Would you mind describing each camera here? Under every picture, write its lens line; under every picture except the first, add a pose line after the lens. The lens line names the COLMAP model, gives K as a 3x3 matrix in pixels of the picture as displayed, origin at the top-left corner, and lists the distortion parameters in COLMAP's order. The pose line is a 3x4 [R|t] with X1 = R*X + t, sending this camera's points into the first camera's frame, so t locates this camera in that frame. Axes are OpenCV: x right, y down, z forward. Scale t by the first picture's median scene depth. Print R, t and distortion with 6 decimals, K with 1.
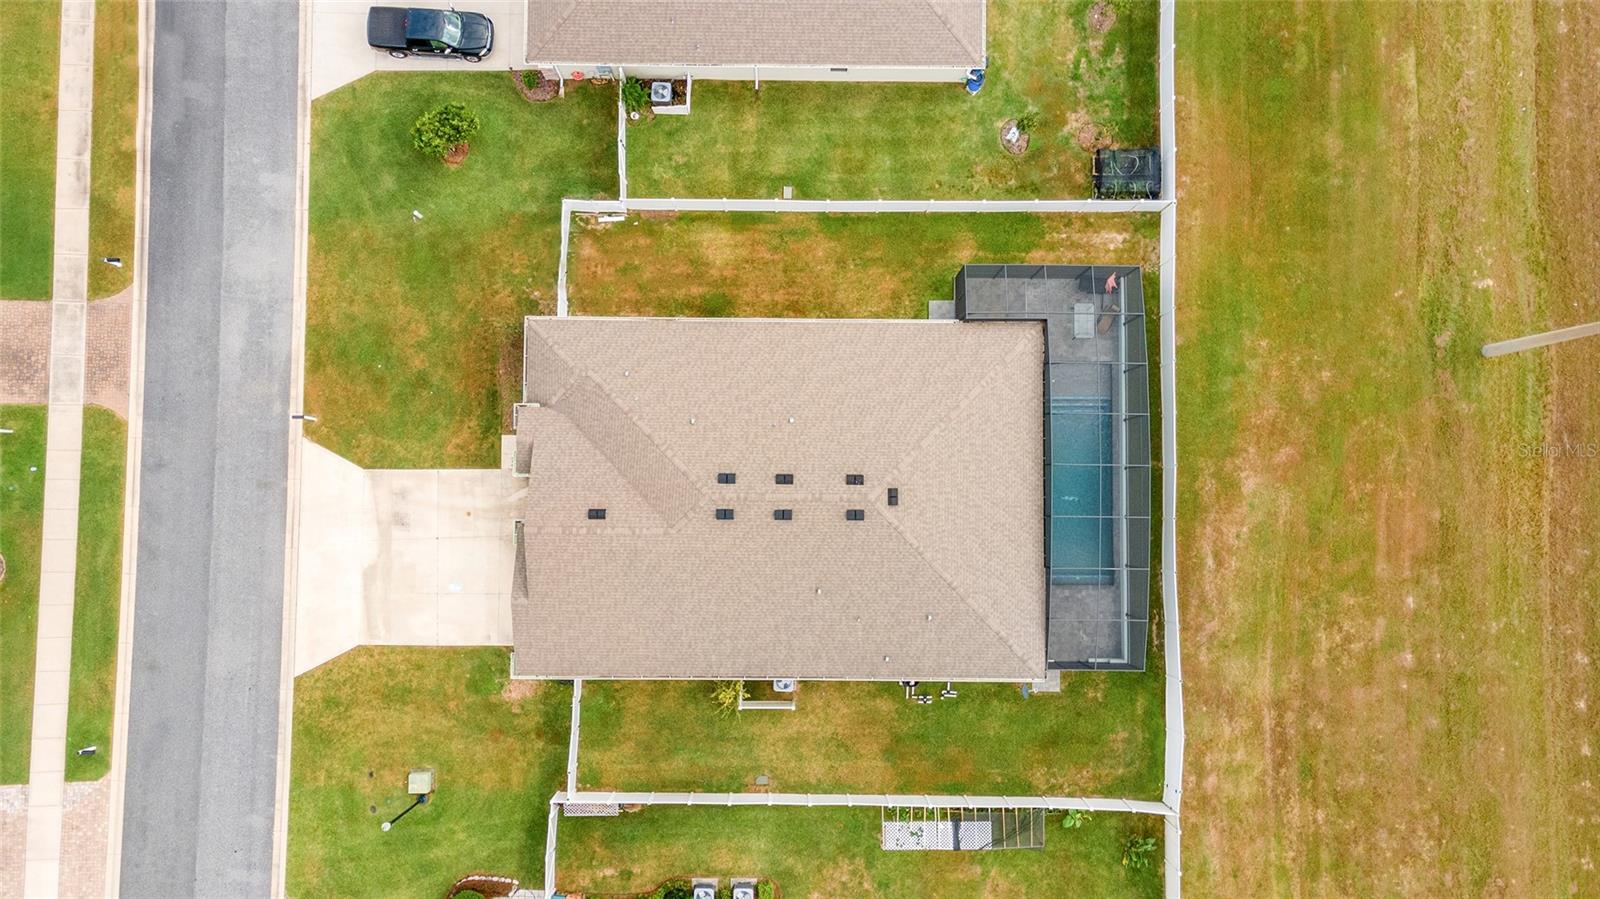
lens RADIAL K [[1163.2, 0, 796.1], [0, 1163.2, 449.6], [0, 0, 1]] dist [0.040569, -0.001286]
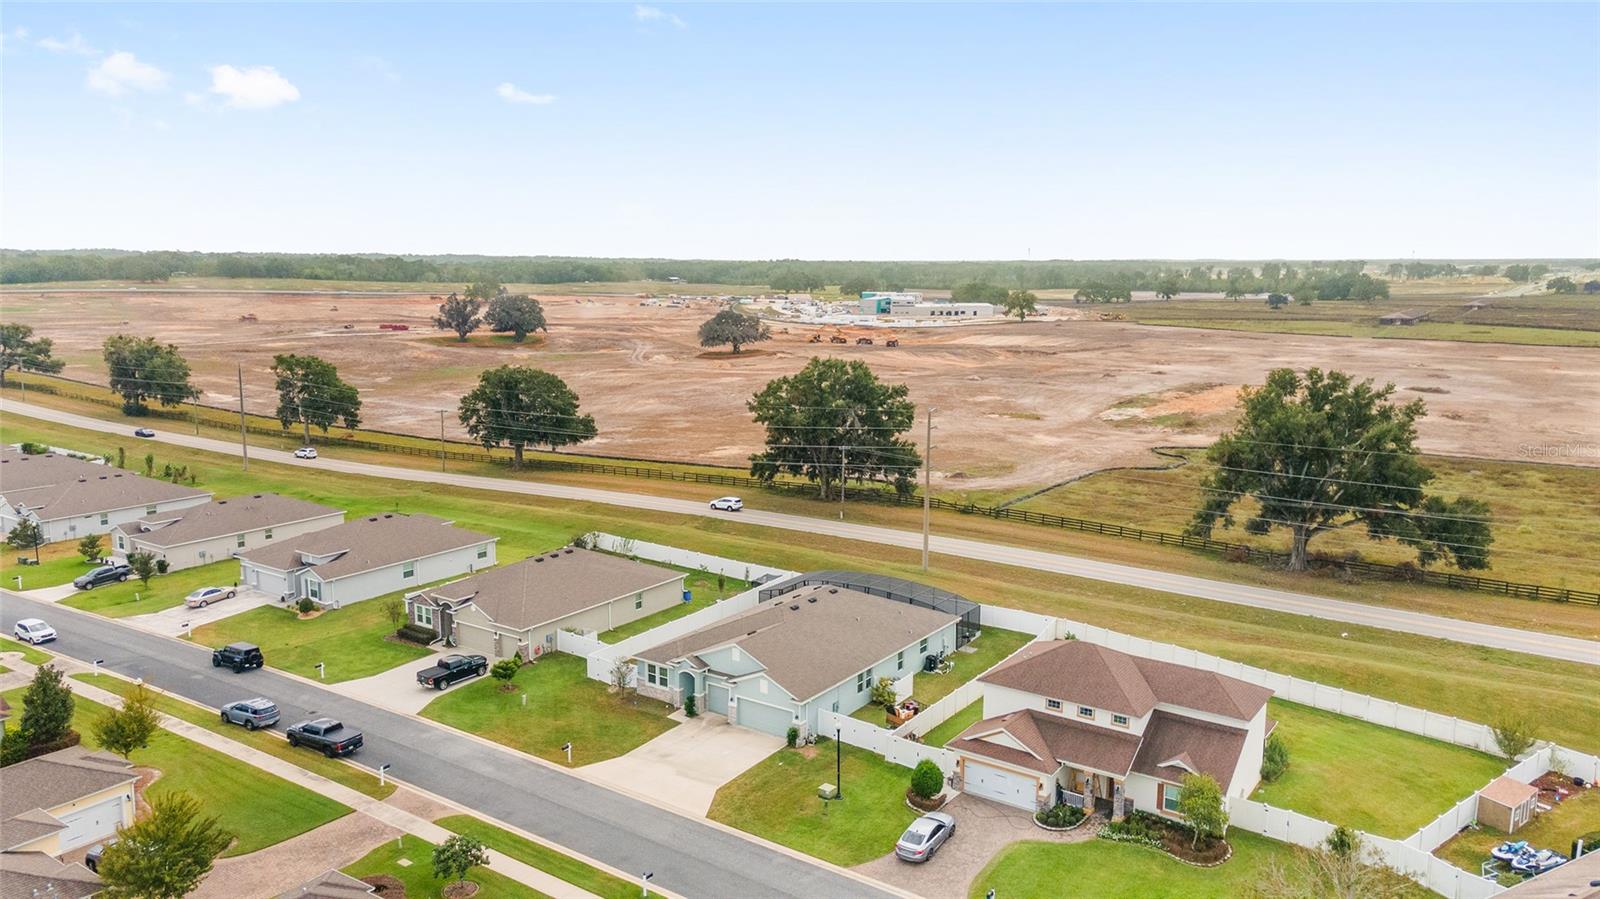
lens RADIAL K [[1163.2, 0, 796.1], [0, 1163.2, 449.6], [0, 0, 1]] dist [0.040569, -0.001286]
pose [[0.568505, -0.141947, 0.810341, -1.347996], [0.822113, 0.134576, -0.553190, 0.929192], [-0.030529, 0.980684, 0.193204, 0.352702]]
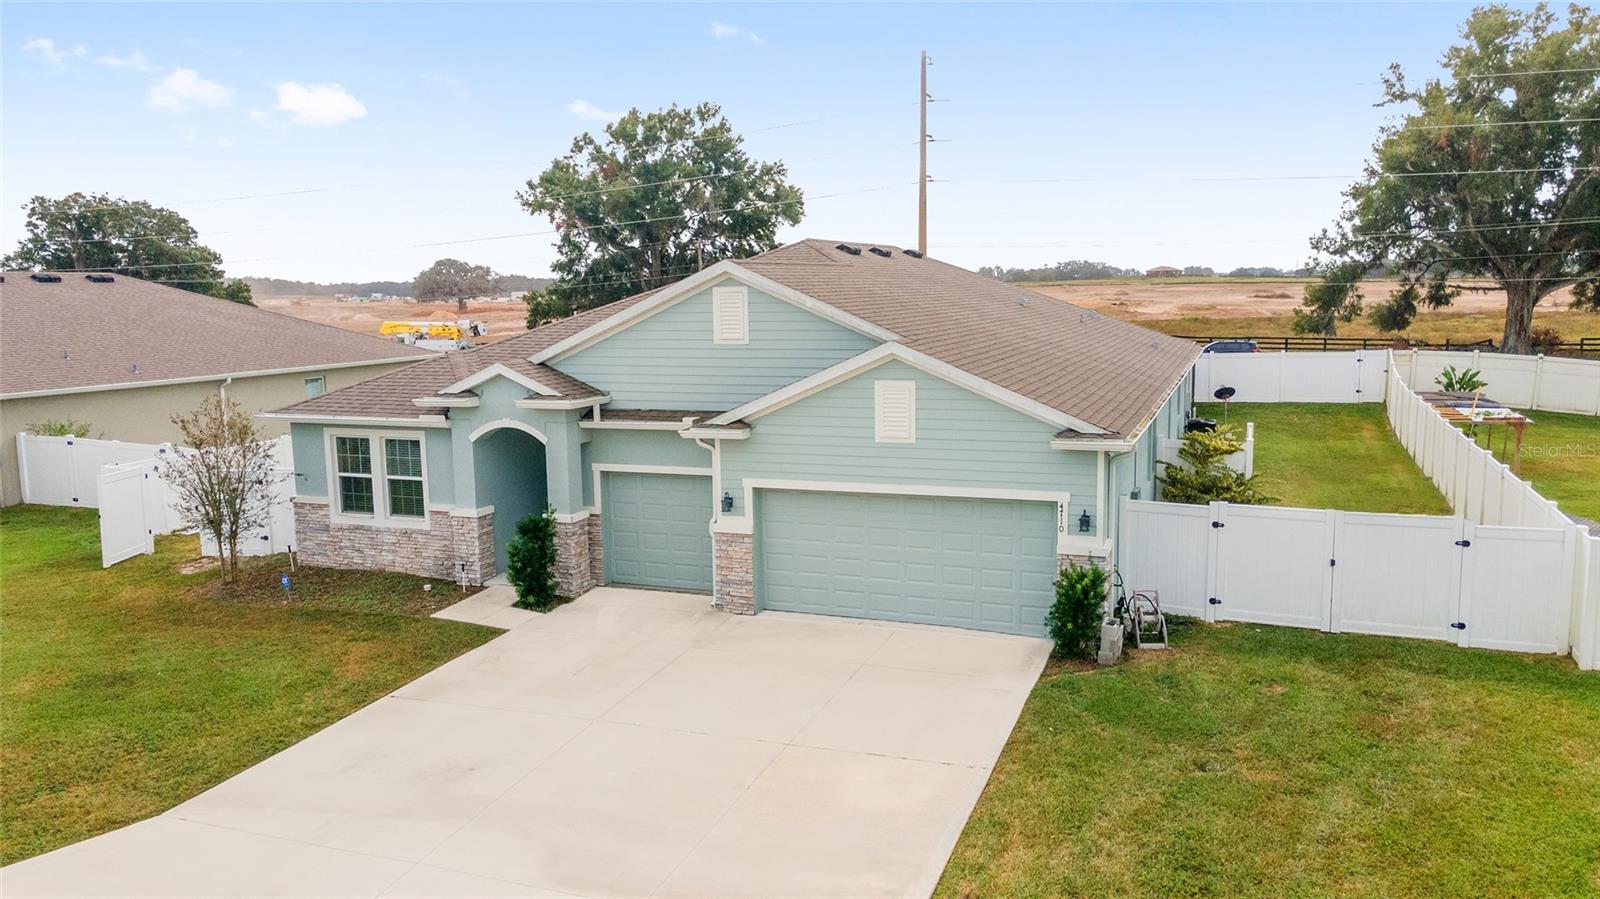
lens RADIAL K [[1163.2, 0, 796.1], [0, 1163.2, 449.6], [0, 0, 1]] dist [0.040569, -0.001286]
pose [[0.356920, -0.146552, 0.922568, -0.526870], [0.934031, 0.070737, -0.350118, 0.207760], [-0.013950, 0.986671, 0.162131, 0.891965]]
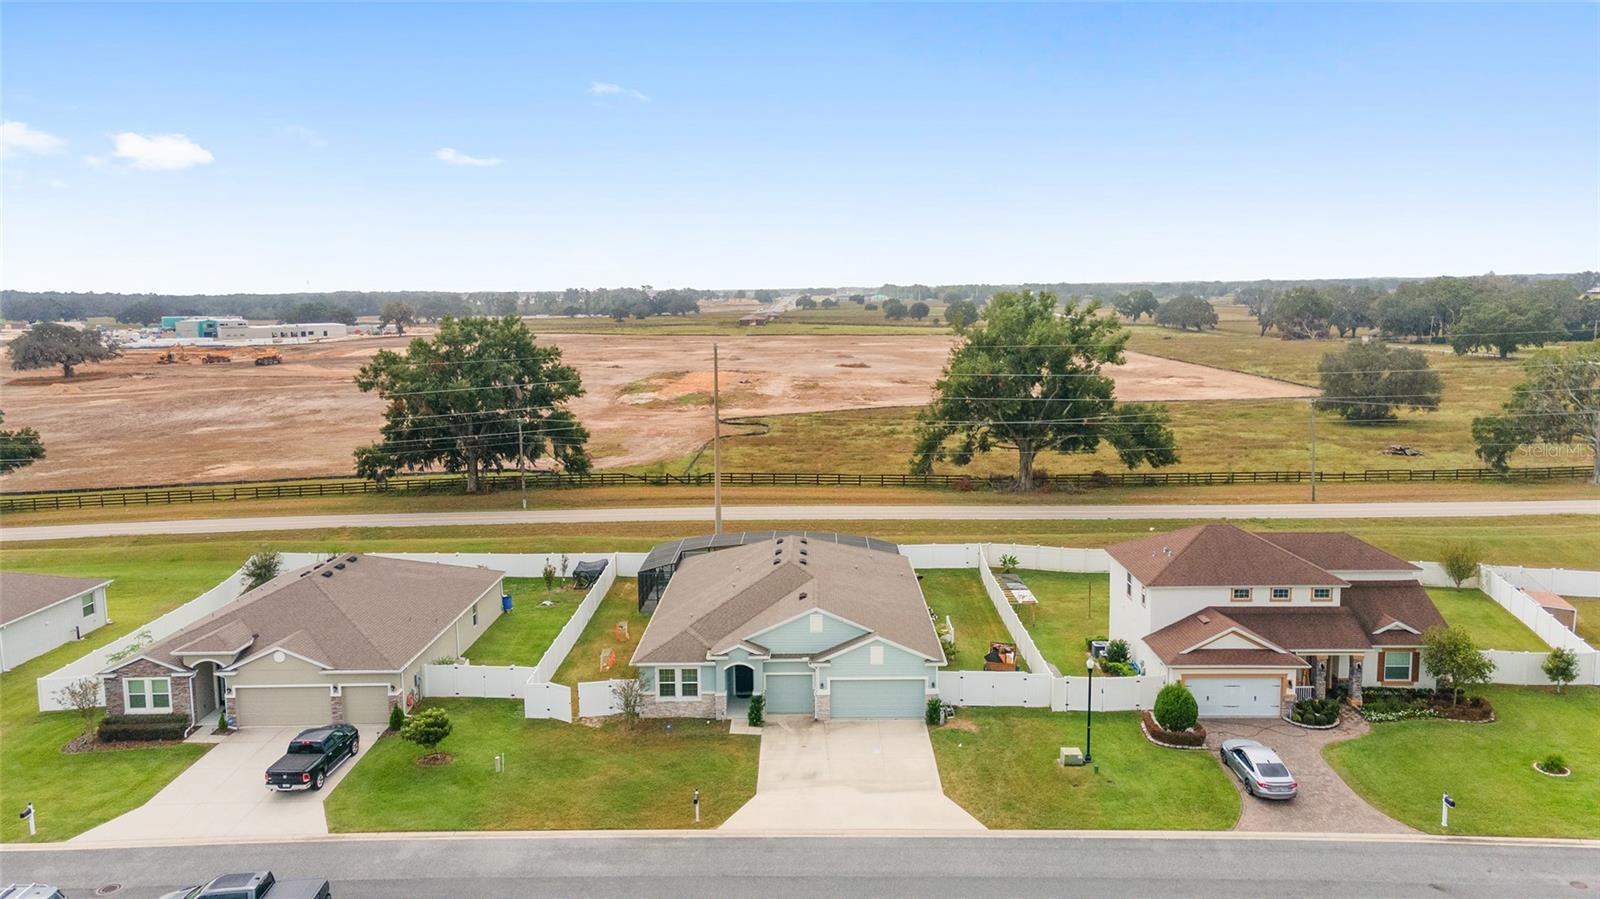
lens RADIAL K [[1163.2, 0, 796.1], [0, 1163.2, 449.6], [0, 0, 1]] dist [0.040569, -0.001286]
pose [[0.006829, -0.146854, 0.989135, -1.255305], [0.999615, 0.027588, -0.002805, 0.043166], [-0.026876, 0.988773, 0.146986, 0.589284]]
